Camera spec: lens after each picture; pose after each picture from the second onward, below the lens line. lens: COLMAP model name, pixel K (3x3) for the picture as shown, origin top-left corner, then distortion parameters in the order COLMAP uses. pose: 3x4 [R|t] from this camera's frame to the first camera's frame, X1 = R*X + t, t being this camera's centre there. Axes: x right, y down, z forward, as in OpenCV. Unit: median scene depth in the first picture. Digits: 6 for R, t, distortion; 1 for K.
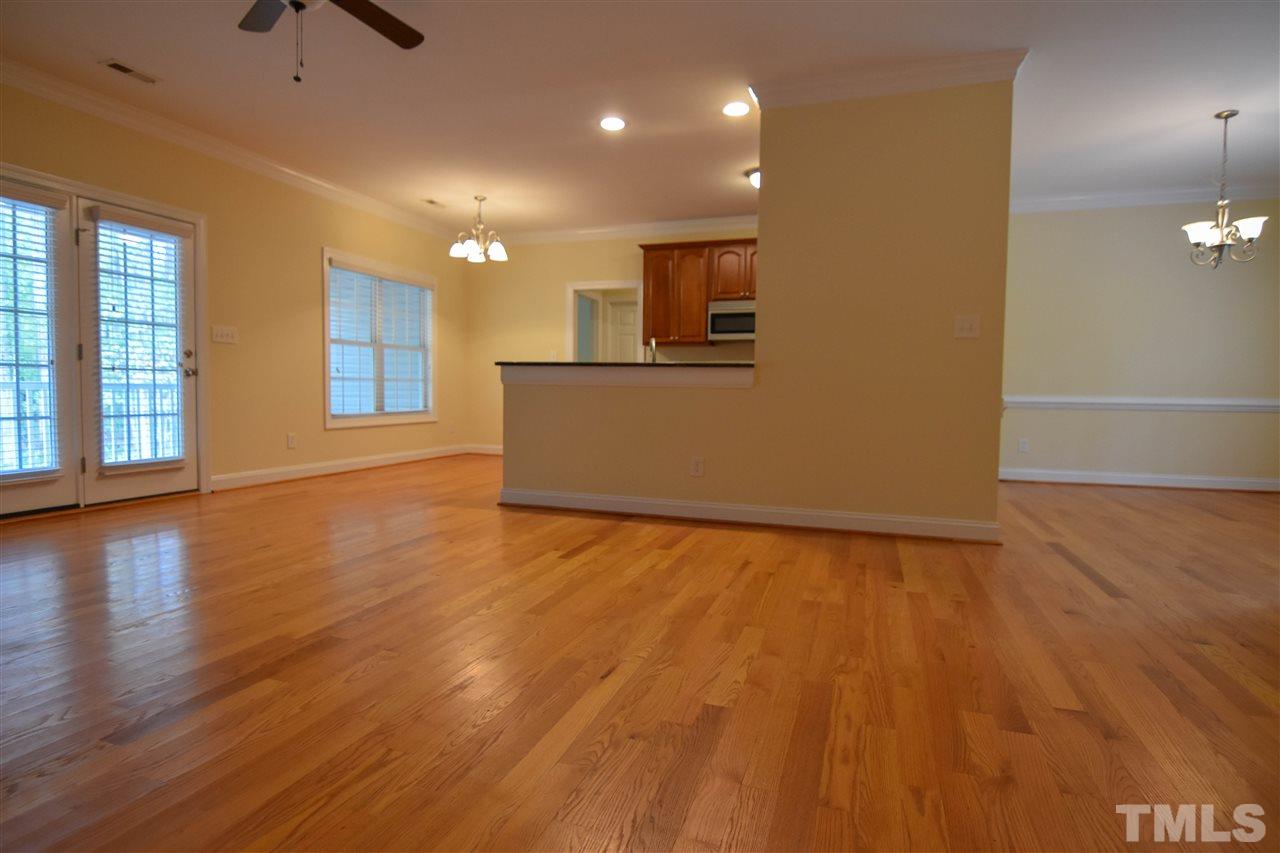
lens RADIAL K [[676.8, 0, 642.7], [0, 676.8, 427.9], [0, 0, 1]] dist [-0.002280, -0.009803]
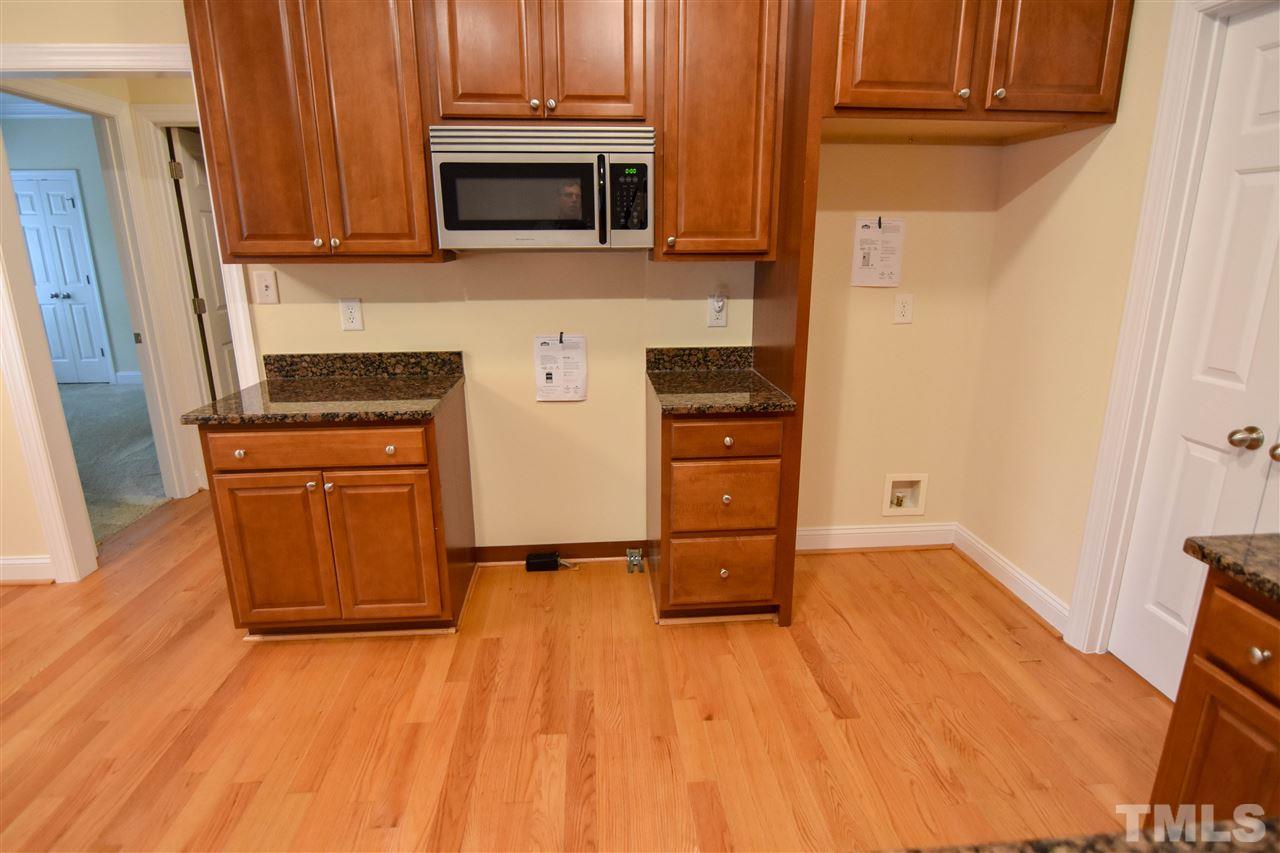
lens RADIAL K [[676.8, 0, 638.8], [0, 676.8, 423.1], [0, 0, 1]] dist [-0.002280, -0.009803]
pose [[0.917768, -0.120006, 0.378551, 0.054539], [0.037803, 0.975319, 0.217539, -0.121535], [-0.395314, -0.185340, 0.899653, 0.687612]]
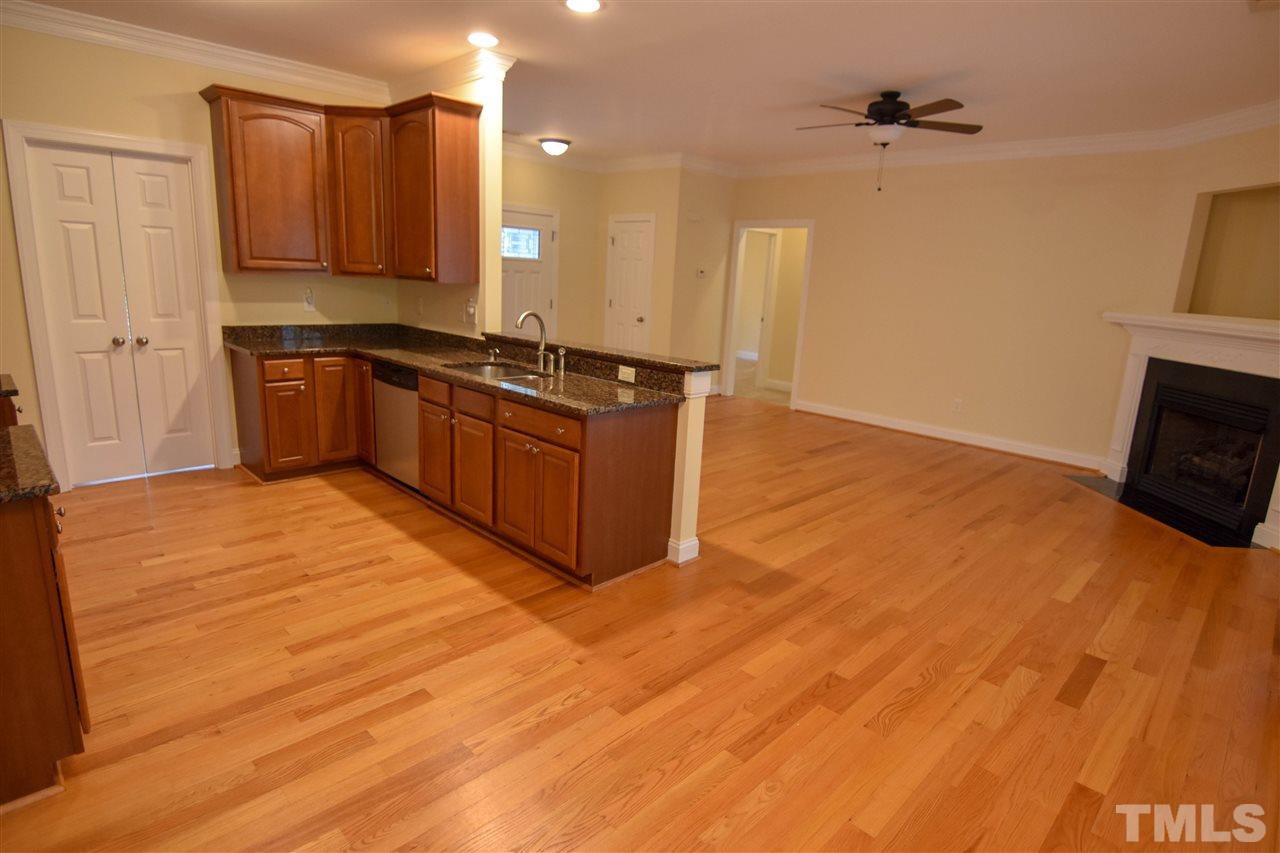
lens RADIAL K [[676.8, 0, 641.3], [0, 676.8, 420.7], [0, 0, 1]] dist [-0.002280, -0.009803]
pose [[-0.898795, -0.146842, 0.413044, -0.314049], [-0.034033, 0.962758, 0.268216, -0.159753], [-0.437046, 0.227014, -0.870319, 1.174375]]
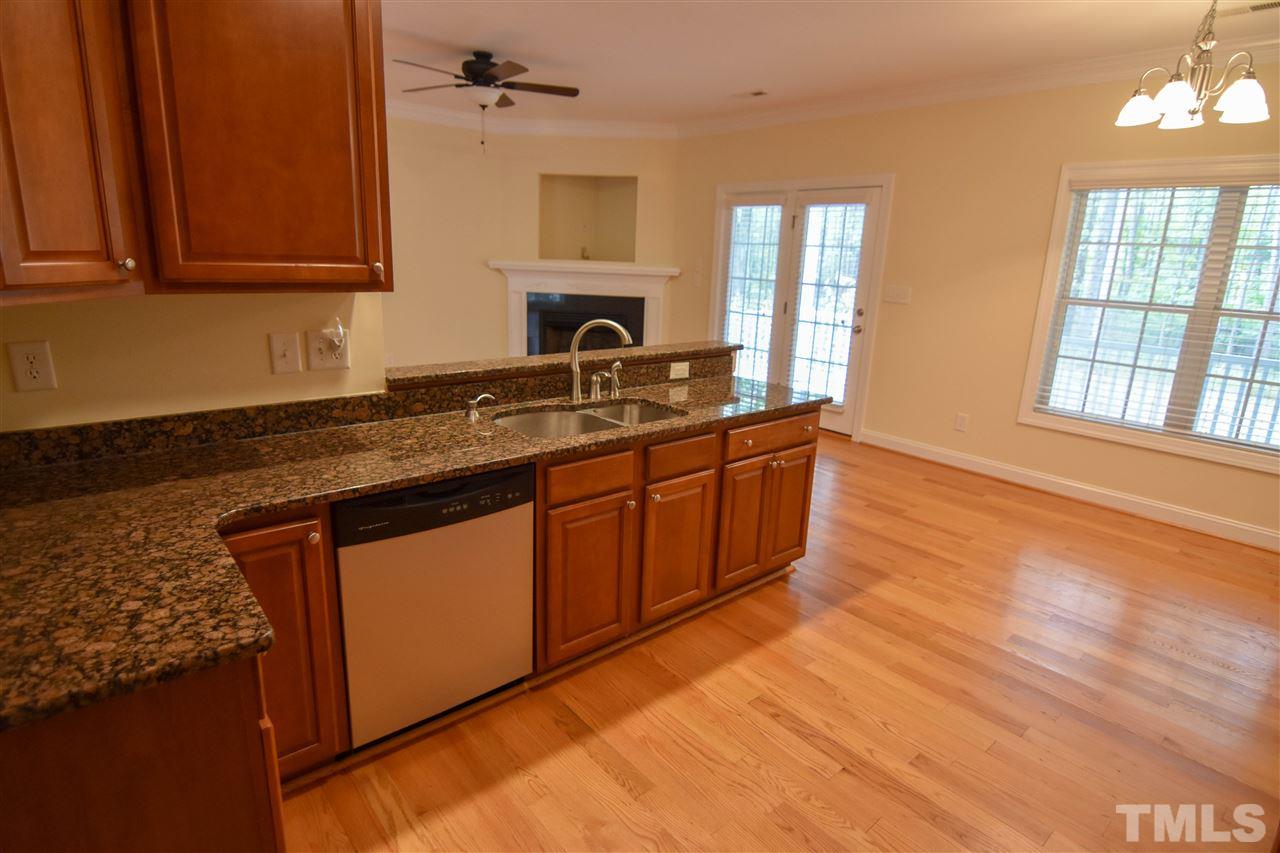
lens RADIAL K [[676.8, 0, 640.1], [0, 676.8, 422.1], [0, 0, 1]] dist [-0.002280, -0.009803]
pose [[-0.493756, 0.178452, -0.851093, 0.342177], [-0.099487, 0.960699, 0.259150, -0.140025], [0.863891, 0.212630, -0.456597, 0.918894]]
